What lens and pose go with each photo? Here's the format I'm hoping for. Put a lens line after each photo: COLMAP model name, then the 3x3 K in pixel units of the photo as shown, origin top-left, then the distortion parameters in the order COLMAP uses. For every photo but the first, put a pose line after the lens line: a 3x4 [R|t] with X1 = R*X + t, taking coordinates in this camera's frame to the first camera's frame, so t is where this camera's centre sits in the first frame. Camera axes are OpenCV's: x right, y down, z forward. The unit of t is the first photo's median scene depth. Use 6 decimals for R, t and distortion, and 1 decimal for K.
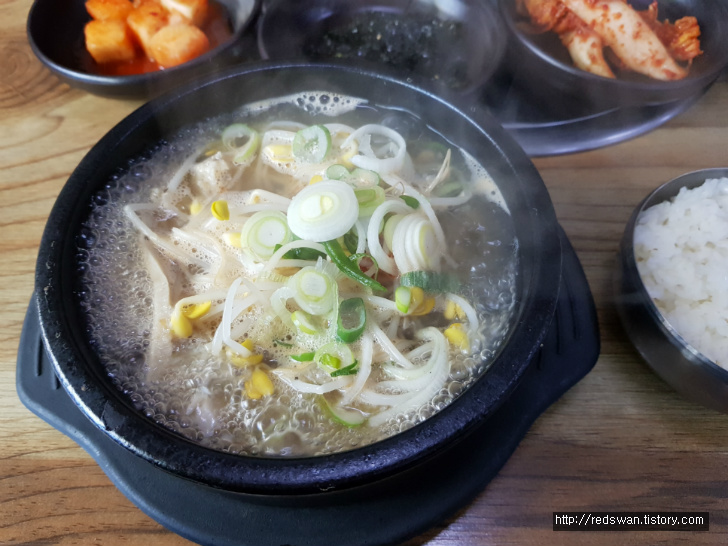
lens RADIAL K [[680.5, 0, 364.0], [0, 680.5, 273.0], [0, 0, 1]] dist [-0.006469, -0.086488]
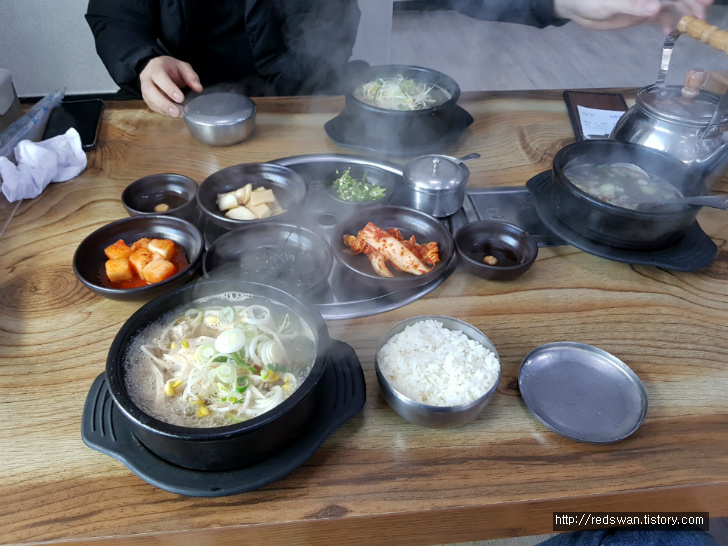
lens RADIAL K [[591.4, 0, 364.0], [0, 591.4, 273.0], [0, 0, 1]] dist [0.004943, 0.005645]
pose [[0.992330, -0.050026, 0.113042, 0.159552], [0.079433, 0.958723, -0.273021, 0.248092], [-0.094718, 0.279906, 0.955343, -0.950977]]
